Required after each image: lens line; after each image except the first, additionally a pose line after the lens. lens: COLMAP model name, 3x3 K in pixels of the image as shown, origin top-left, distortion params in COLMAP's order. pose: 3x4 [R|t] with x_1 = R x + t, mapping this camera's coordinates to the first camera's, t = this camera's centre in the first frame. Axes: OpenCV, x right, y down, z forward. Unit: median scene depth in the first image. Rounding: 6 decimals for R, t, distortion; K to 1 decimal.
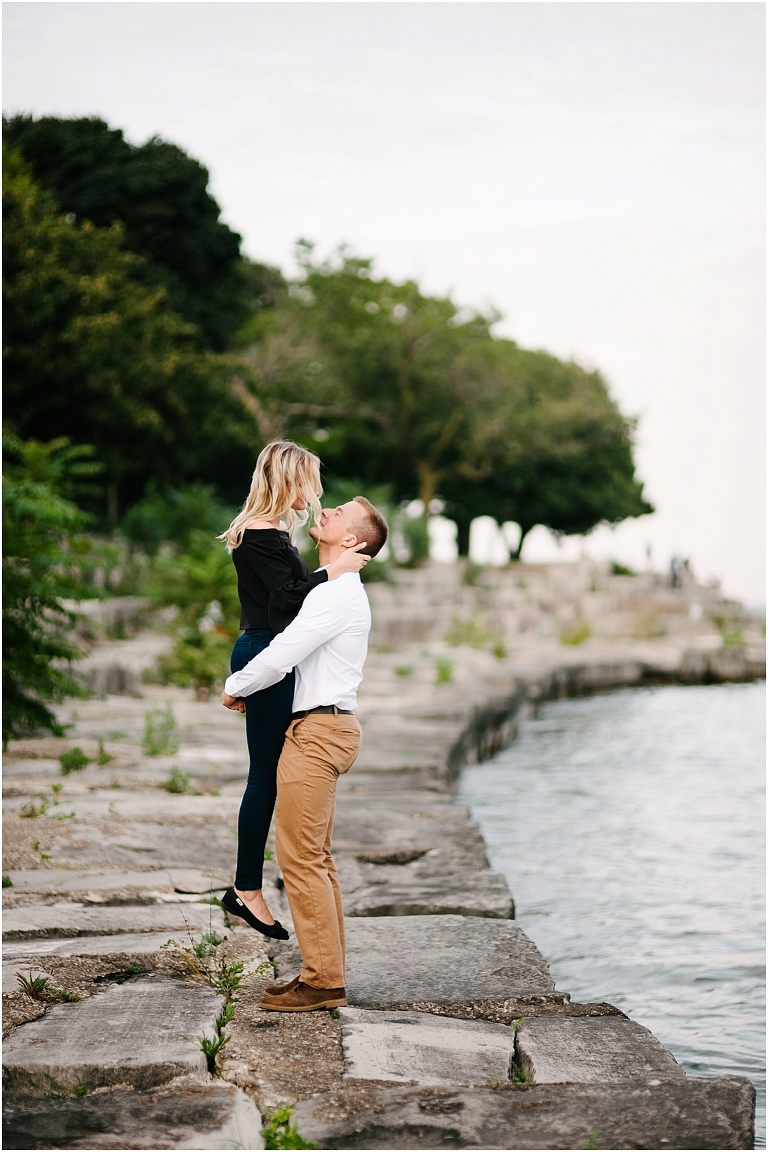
lens RADIAL K [[2838.4, 0, 385.2], [0, 2838.4, 583.1], [0, 0, 1]] dist [0.249502, 0.000000]
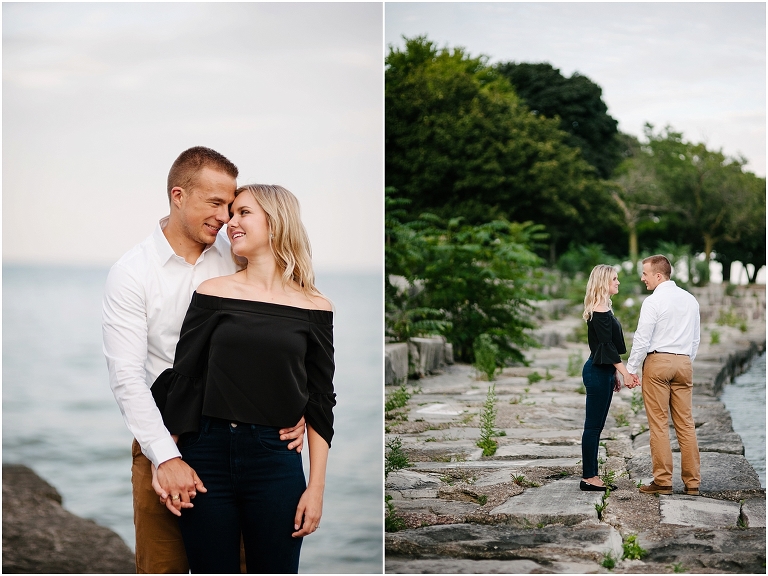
lens RADIAL K [[1927.5, 0, 385.3], [0, 1927.5, 289.7], [0, 0, 1]] dist [-0.105879, 0.000000]
pose [[0.985312, 0.010144, -0.170461, 0.022133], [-0.008776, 0.999923, 0.008777, -0.013158], [0.170537, -0.007152, 0.985325, -0.394781]]
